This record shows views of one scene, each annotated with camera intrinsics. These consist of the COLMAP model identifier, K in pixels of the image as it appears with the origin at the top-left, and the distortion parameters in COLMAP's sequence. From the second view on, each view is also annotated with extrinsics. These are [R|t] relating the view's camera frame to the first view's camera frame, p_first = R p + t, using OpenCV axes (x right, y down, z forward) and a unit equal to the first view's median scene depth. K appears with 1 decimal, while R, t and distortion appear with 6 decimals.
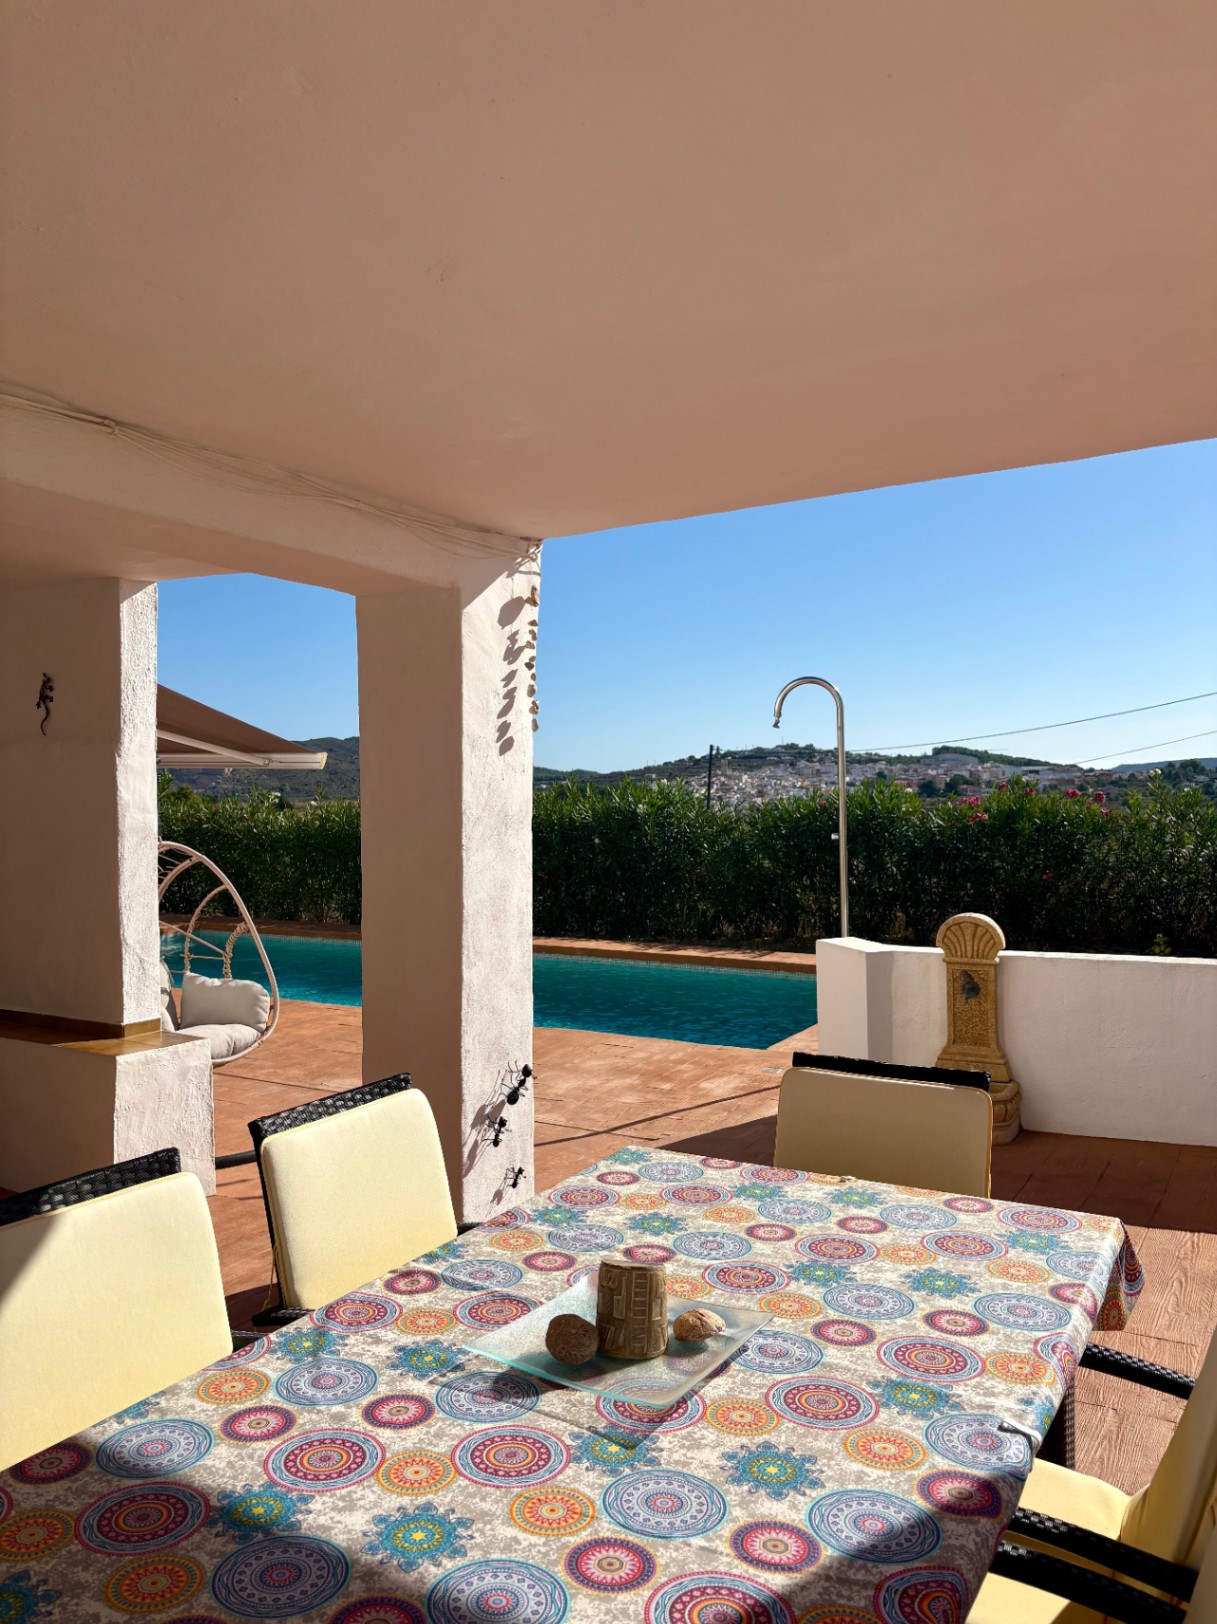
lens RADIAL K [[1210.6, 0, 544.0], [0, 1210.6, 812.0], [0, 0, 1]] dist [0.005704, -0.000722]
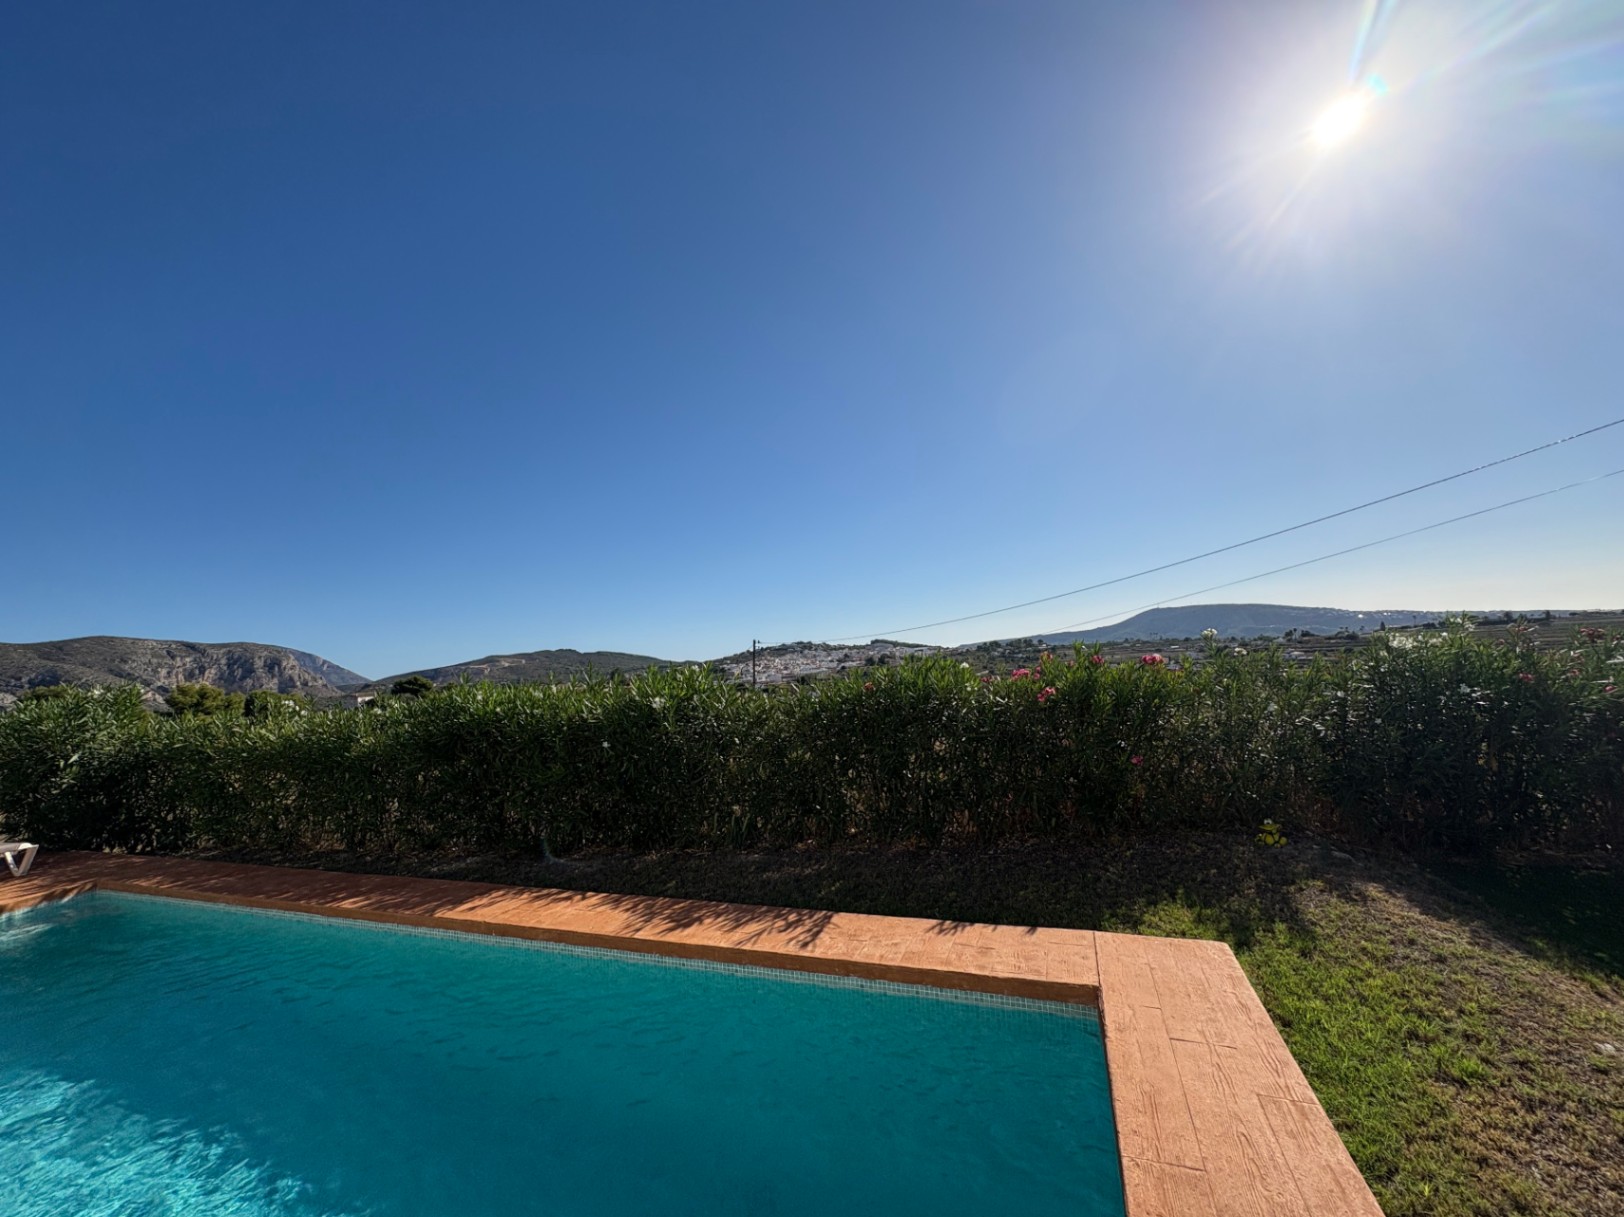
lens RADIAL K [[647.2, 0, 812.0], [0, 647.2, 608.5], [0, 0, 1]] dist [0.000856, -0.000145]
pose [[0.975050, -0.031371, 0.219757, 0.096711], [0.055595, 0.992925, -0.104928, -0.016012], [-0.214911, 0.114528, 0.969895, 0.584193]]
